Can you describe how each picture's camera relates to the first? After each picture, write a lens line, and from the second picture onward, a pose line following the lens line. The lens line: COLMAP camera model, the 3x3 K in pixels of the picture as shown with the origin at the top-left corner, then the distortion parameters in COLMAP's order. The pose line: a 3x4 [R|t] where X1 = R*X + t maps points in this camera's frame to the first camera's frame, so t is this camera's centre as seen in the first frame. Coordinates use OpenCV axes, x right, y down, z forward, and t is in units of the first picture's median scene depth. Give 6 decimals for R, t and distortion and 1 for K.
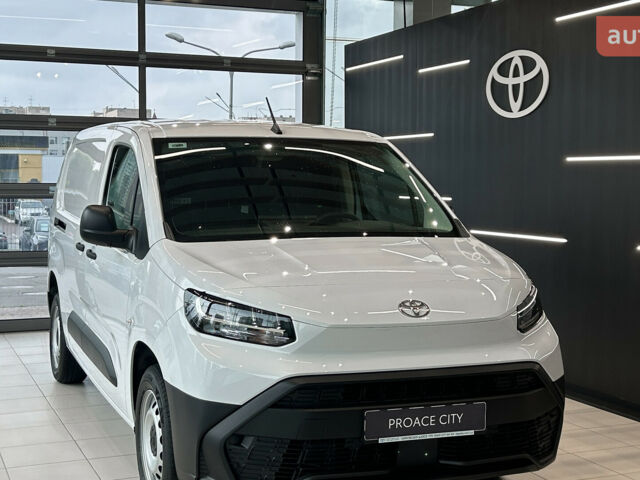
lens RADIAL K [[1022.5, 0, 315.7], [0, 1022.5, 238.6], [0, 0, 1]] dist [0.103490, 0.000000]
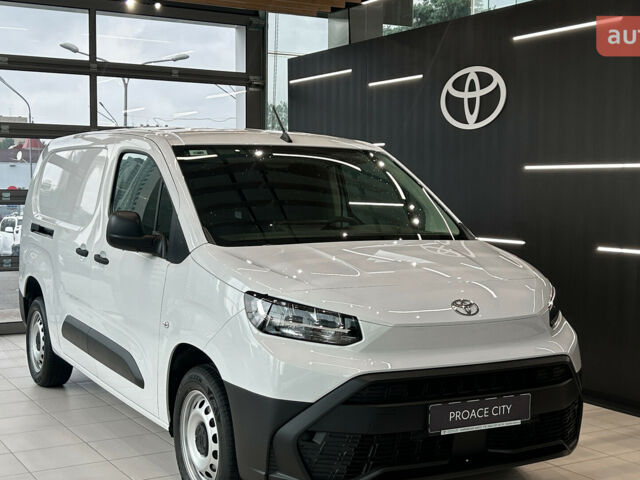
lens RADIAL K [[962.9, 0, 318.0], [0, 962.9, 246.1], [0, 0, 1]] dist [0.104748, 0.000000]
pose [[0.990832, -0.007328, 0.134900, -0.165597], [0.006817, 0.999968, 0.004249, -0.000350], [-0.134927, -0.003290, 0.990850, 0.025693]]
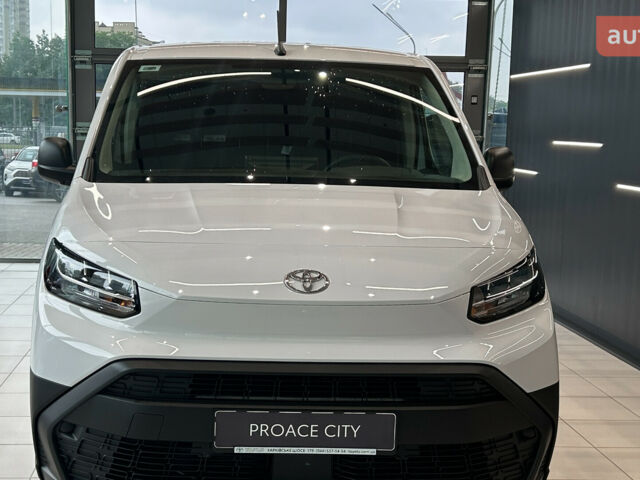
lens RADIAL K [[1022.5, 0, 315.3], [0, 1022.5, 244.3], [0, 0, 1]] dist [0.103490, 0.000000]
pose [[0.947711, 0.059910, -0.313455, 0.293698], [-0.041355, 0.996994, 0.065519, -0.007344], [0.316438, -0.049130, 0.947340, 0.252812]]
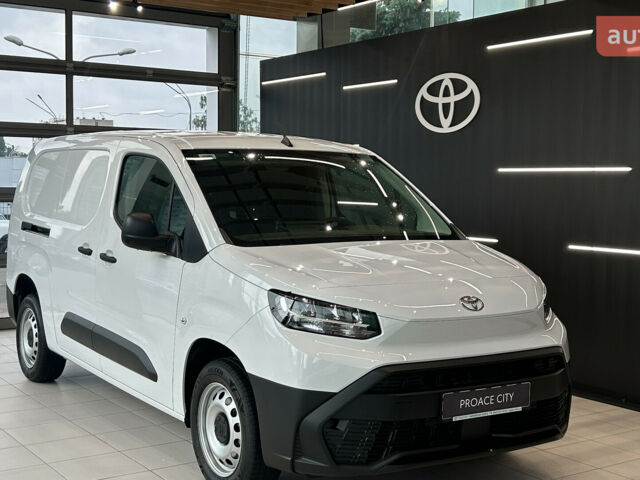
lens RADIAL K [[962.9, 0, 324.1], [0, 962.9, 237.0], [0, 0, 1]] dist [0.104748, 0.000000]
pose [[0.978616, -0.006190, 0.205603, -0.252179], [0.006072, 0.999981, 0.001204, -0.007276], [-0.205606, 0.000070, 0.978635, -0.023562]]
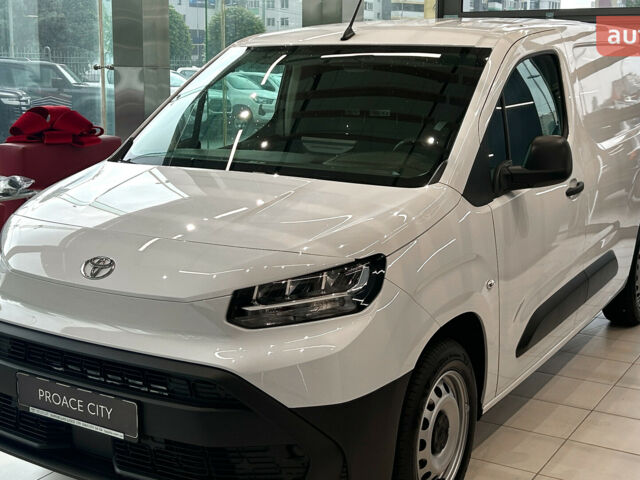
lens RADIAL K [[962.9, 0, 320.4], [0, 962.9, 233.7], [0, 0, 1]] dist [0.104748, 0.000000]
pose [[0.581686, 0.146857, -0.800047, 0.703890], [-0.054361, 0.988387, 0.141905, -0.066140], [0.811595, -0.039053, 0.582914, 0.610167]]
